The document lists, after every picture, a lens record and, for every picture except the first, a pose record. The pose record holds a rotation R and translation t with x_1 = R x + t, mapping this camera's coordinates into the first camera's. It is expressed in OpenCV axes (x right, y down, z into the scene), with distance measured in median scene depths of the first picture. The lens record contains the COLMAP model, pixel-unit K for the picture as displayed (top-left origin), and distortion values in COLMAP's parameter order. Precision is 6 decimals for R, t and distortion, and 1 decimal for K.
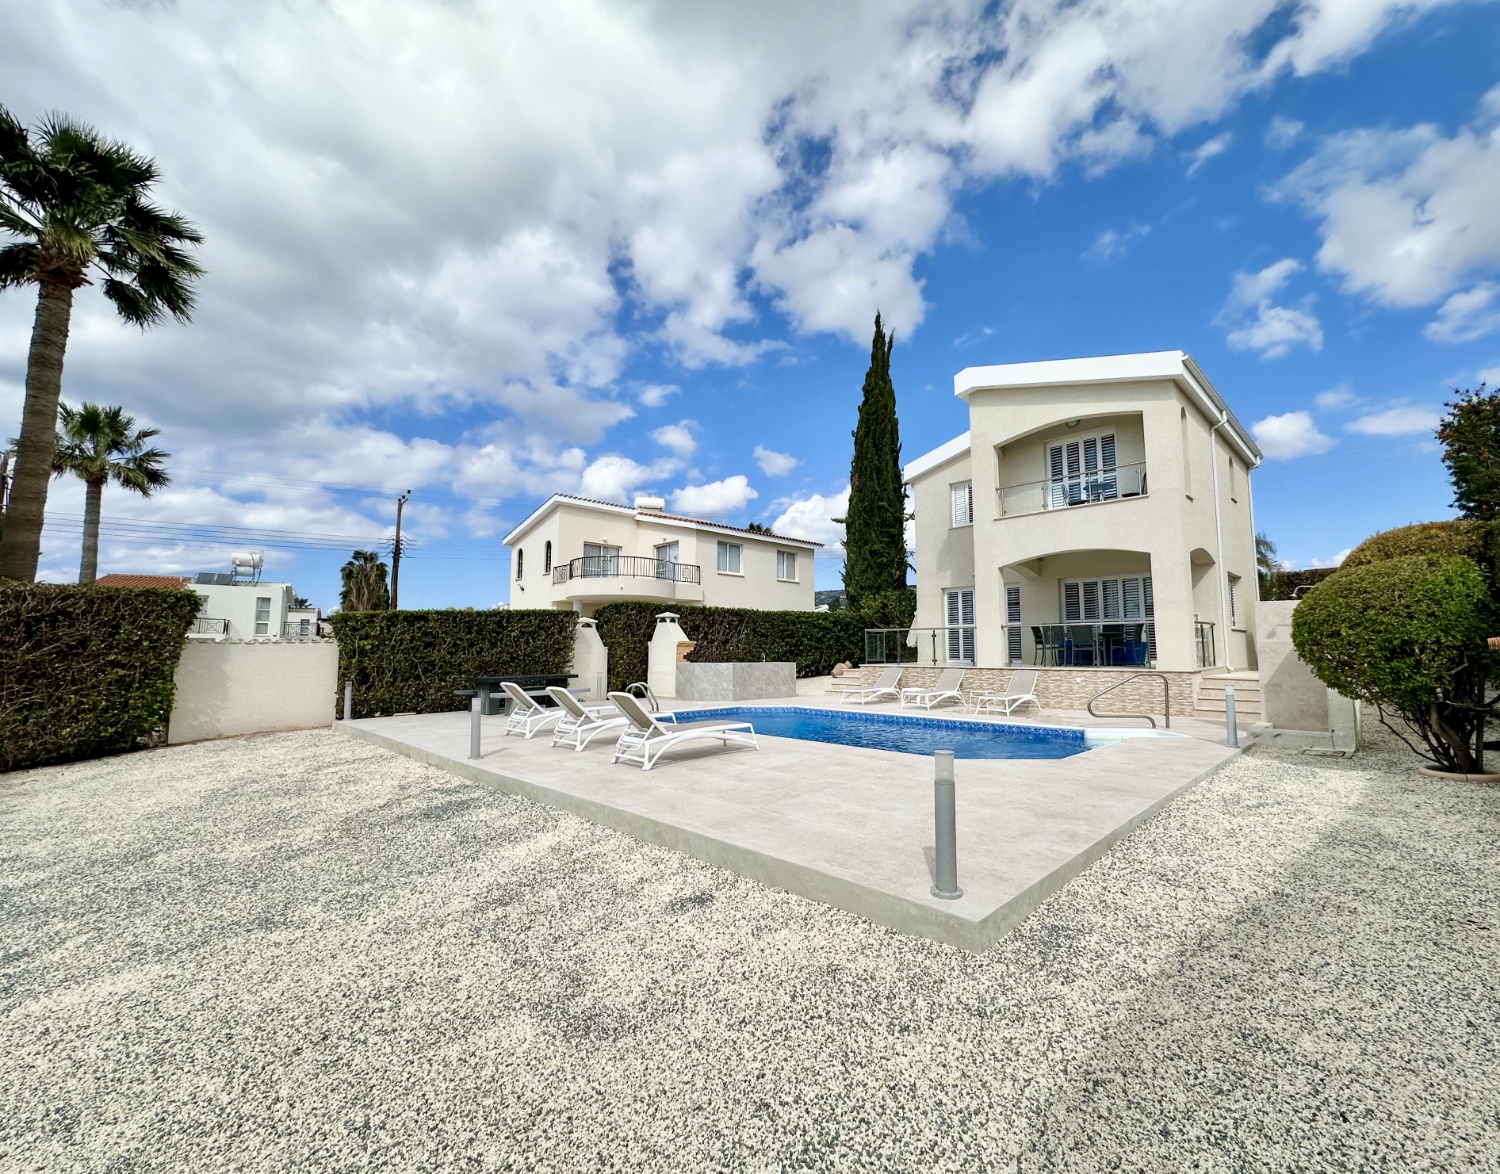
lens RADIAL K [[643.7, 0, 779.4], [0, 643.7, 585.1], [0, 0, 1]] dist [-0.000287, -0.000032]
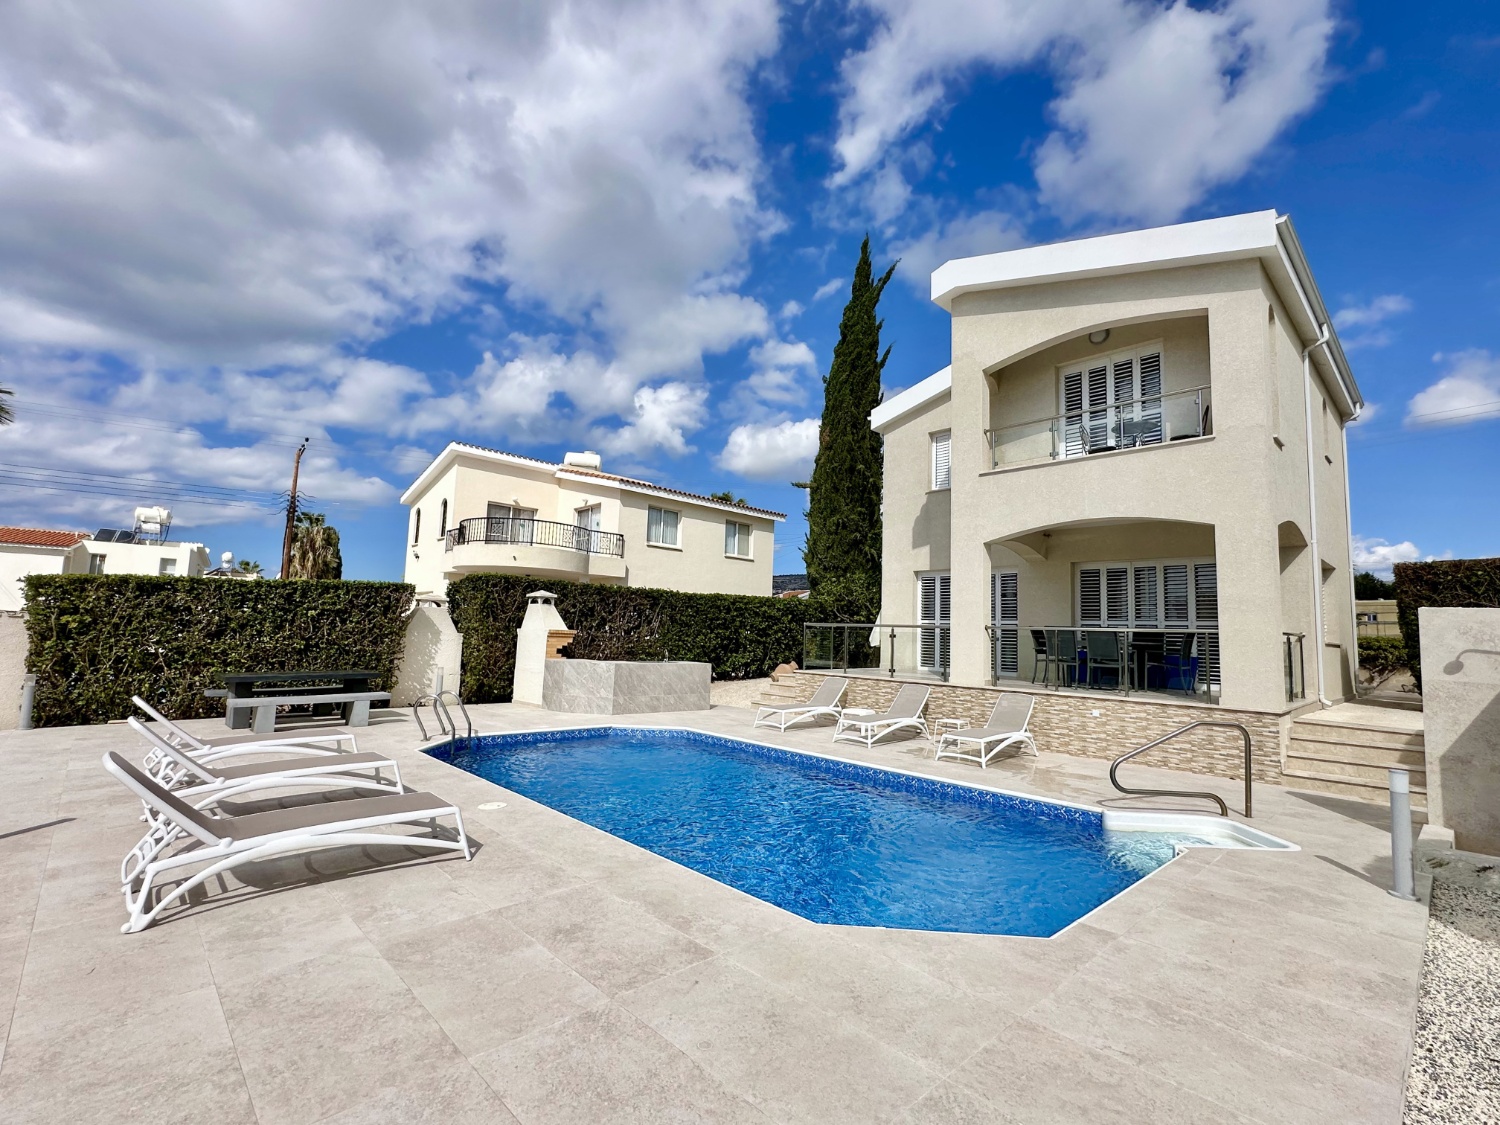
lens RADIAL K [[679.2, 0, 750.0], [0, 679.2, 562.5], [0, 0, 1]] dist [0.000183, 0.000124]
pose [[0.998685, 0.032780, -0.039411, 0.105011], [-0.032969, 0.999448, -0.004151, 0.005054], [0.039253, 0.005445, 0.999214, 0.228583]]
